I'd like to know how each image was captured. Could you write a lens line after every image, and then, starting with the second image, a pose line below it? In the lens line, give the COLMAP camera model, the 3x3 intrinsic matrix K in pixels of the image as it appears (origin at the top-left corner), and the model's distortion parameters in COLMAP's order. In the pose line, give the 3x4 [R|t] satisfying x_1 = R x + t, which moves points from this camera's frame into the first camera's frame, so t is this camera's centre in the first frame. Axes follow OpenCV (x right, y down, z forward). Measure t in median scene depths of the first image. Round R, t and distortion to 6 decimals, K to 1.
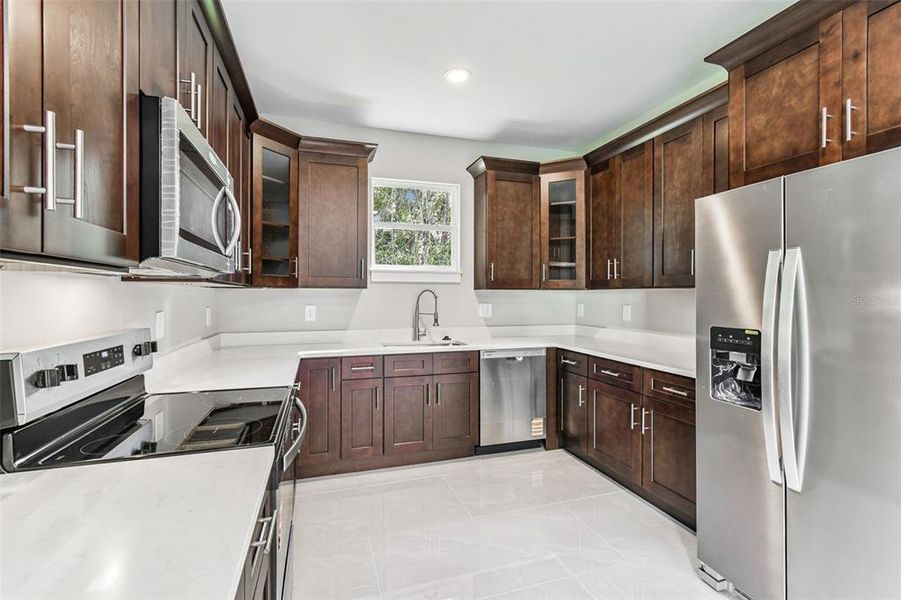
lens RADIAL K [[416.1, 0, 450.5], [0, 416.1, 300.0], [0, 0, 1]] dist [0.002463, 0.006842]
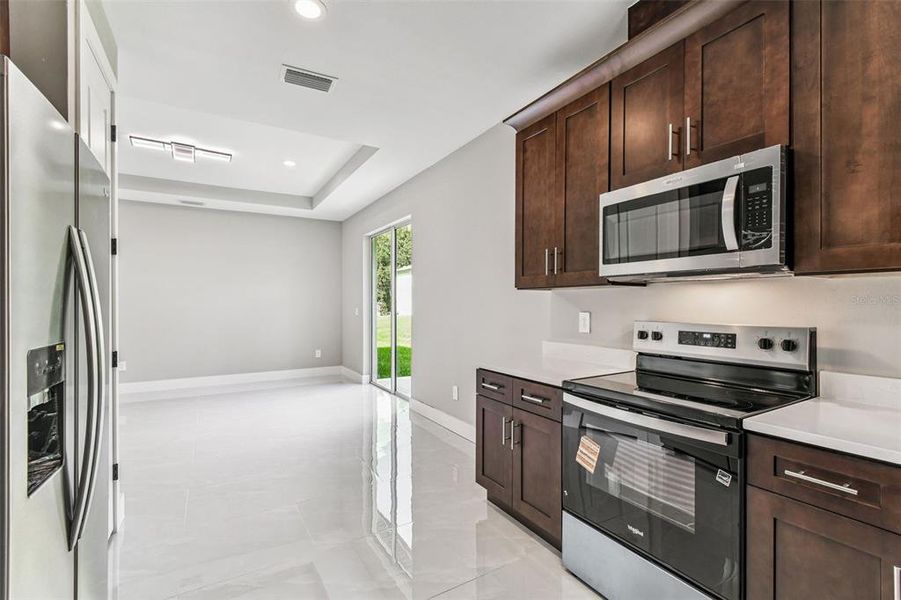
lens RADIAL K [[410.7, 0, 452.6], [0, 410.7, 305.7], [0, 0, 1]] dist [0.000350, -0.000349]
pose [[-0.974531, -0.003498, -0.224225, 0.134949], [-0.006146, 0.999919, 0.011112, 0.006176], [0.224168, 0.012207, -0.974474, 0.855446]]
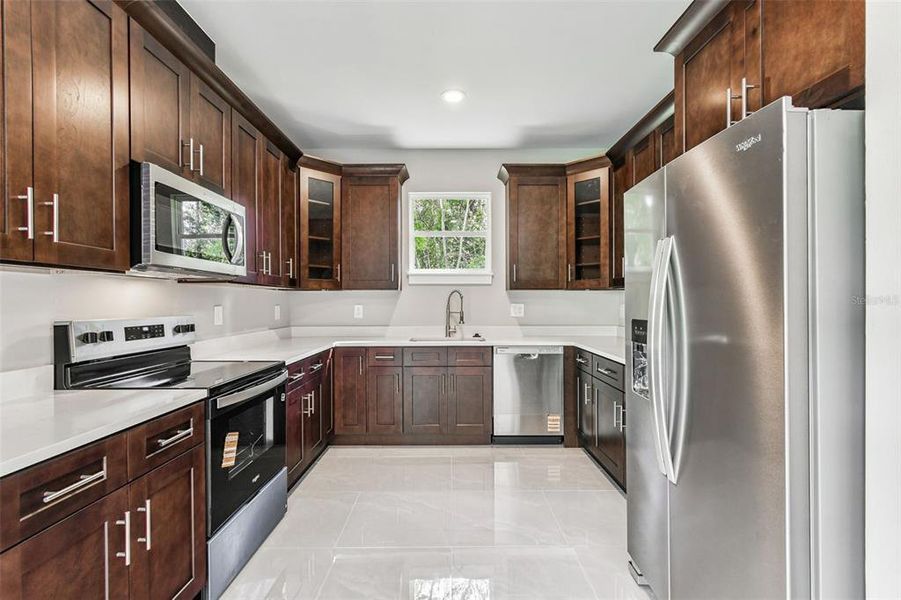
lens RADIAL K [[410.7, 0, 452.6], [0, 410.7, 305.7], [0, 0, 1]] dist [0.000350, -0.000349]
pose [[0.952822, 0.000383, -0.303530, 0.278566], [-0.000914, 0.999998, -0.001609, 0.017794], [0.303529, 0.001810, 0.952820, -0.038649]]
